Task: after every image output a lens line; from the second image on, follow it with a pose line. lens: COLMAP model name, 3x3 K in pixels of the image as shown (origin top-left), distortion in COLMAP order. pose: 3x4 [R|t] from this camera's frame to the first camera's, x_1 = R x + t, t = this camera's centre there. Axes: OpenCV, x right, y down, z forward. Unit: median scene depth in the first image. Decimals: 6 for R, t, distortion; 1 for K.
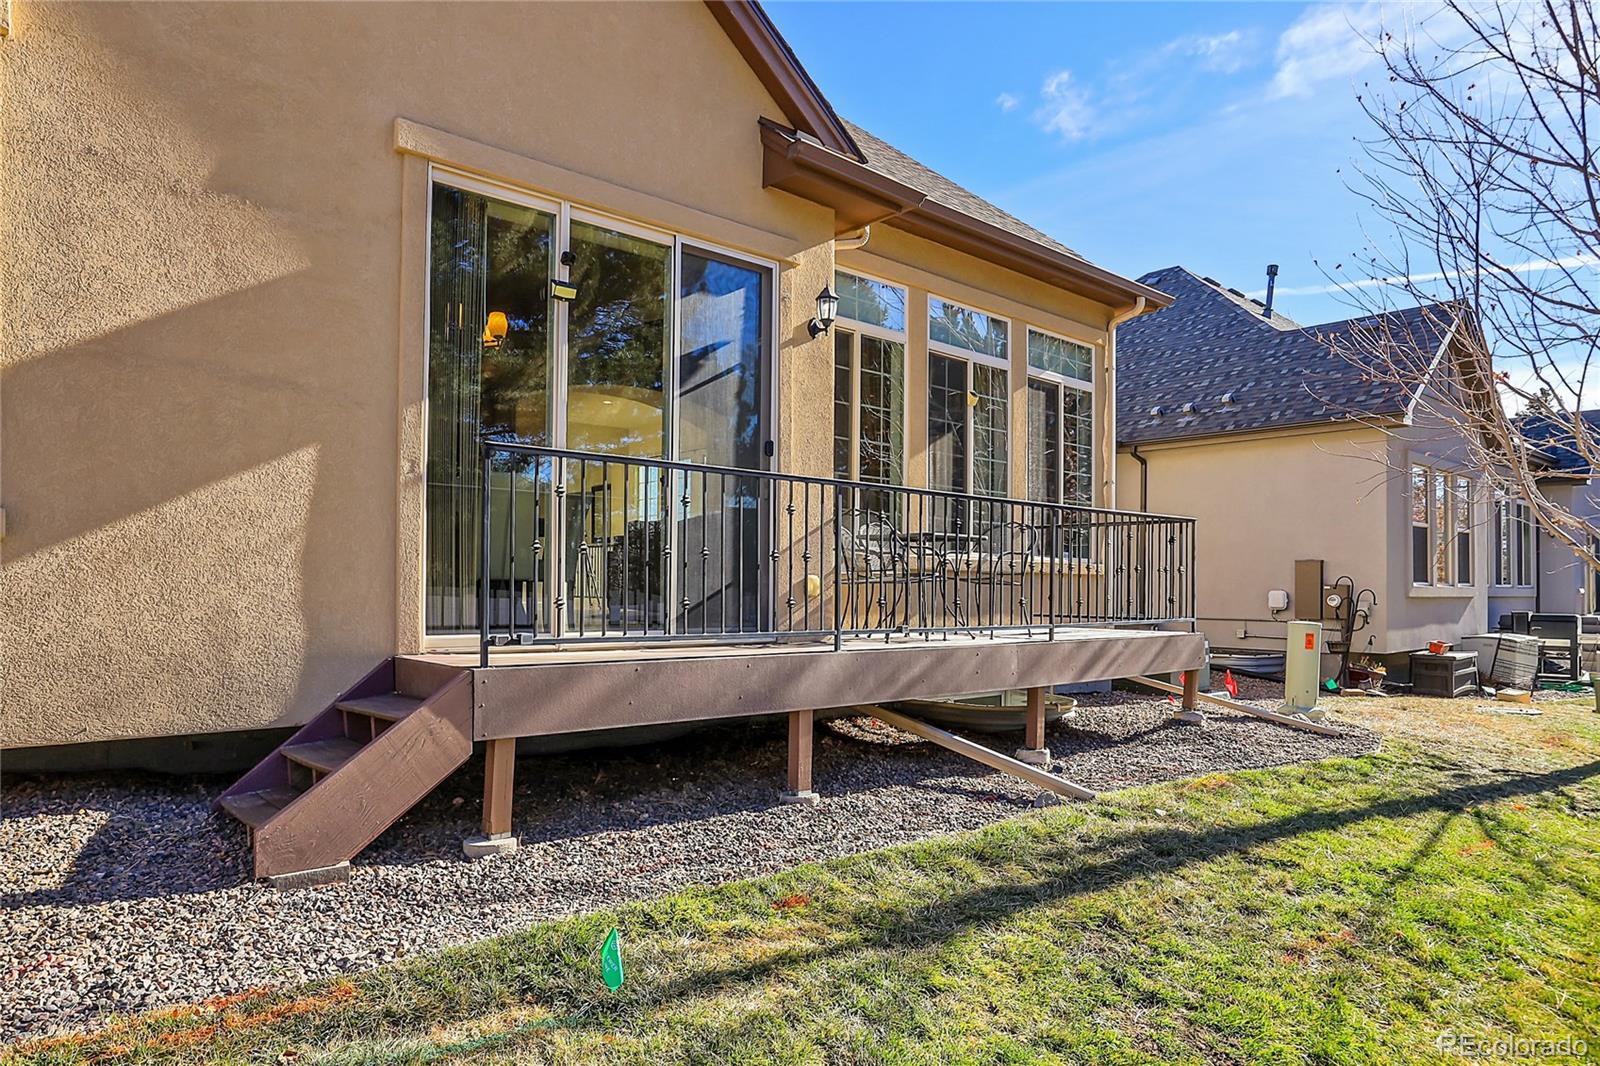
lens RADIAL K [[1089.9, 0, 800.0], [0, 1089.9, 533.0], [0, 0, 1]] dist [0.025153, 0.003436]
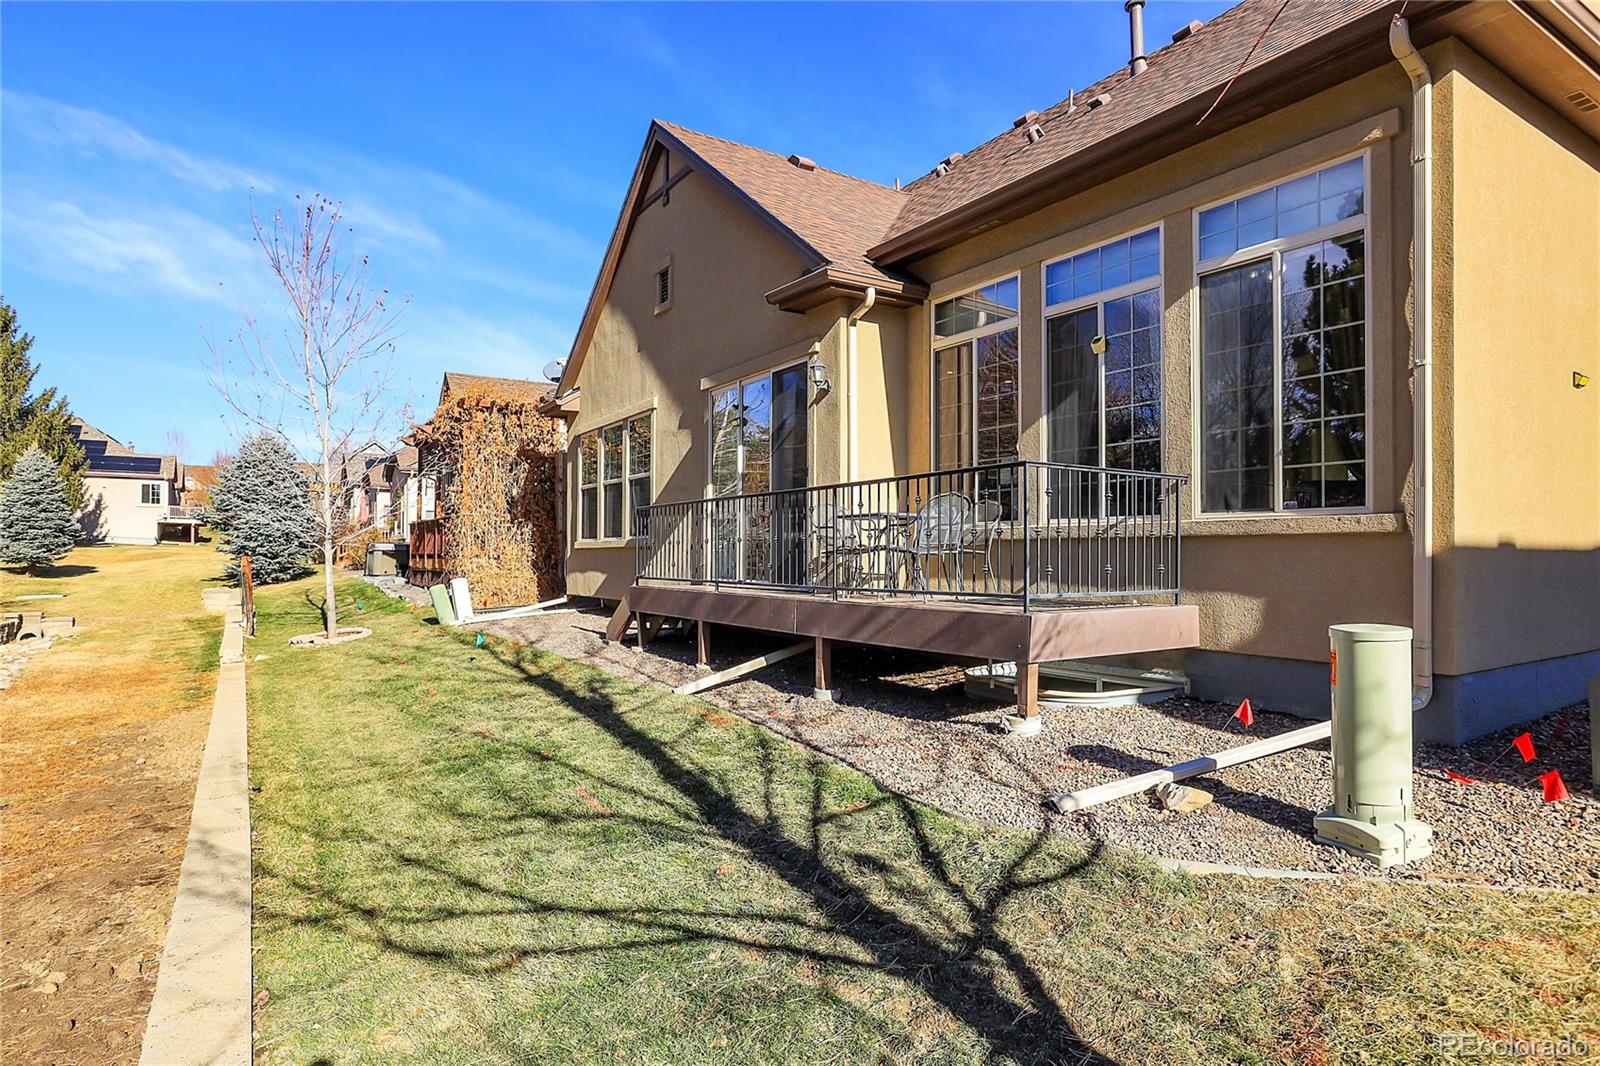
lens RADIAL K [[870.3, 0, 800.0], [0, 870.3, 533.0], [0, 0, 1]] dist [0.001033, 0.000083]
pose [[-0.203575, -0.028001, -0.978659, 1.084766], [0.053618, 0.997772, -0.039701, 0.055731], [0.977590, -0.060556, -0.201620, 1.075436]]
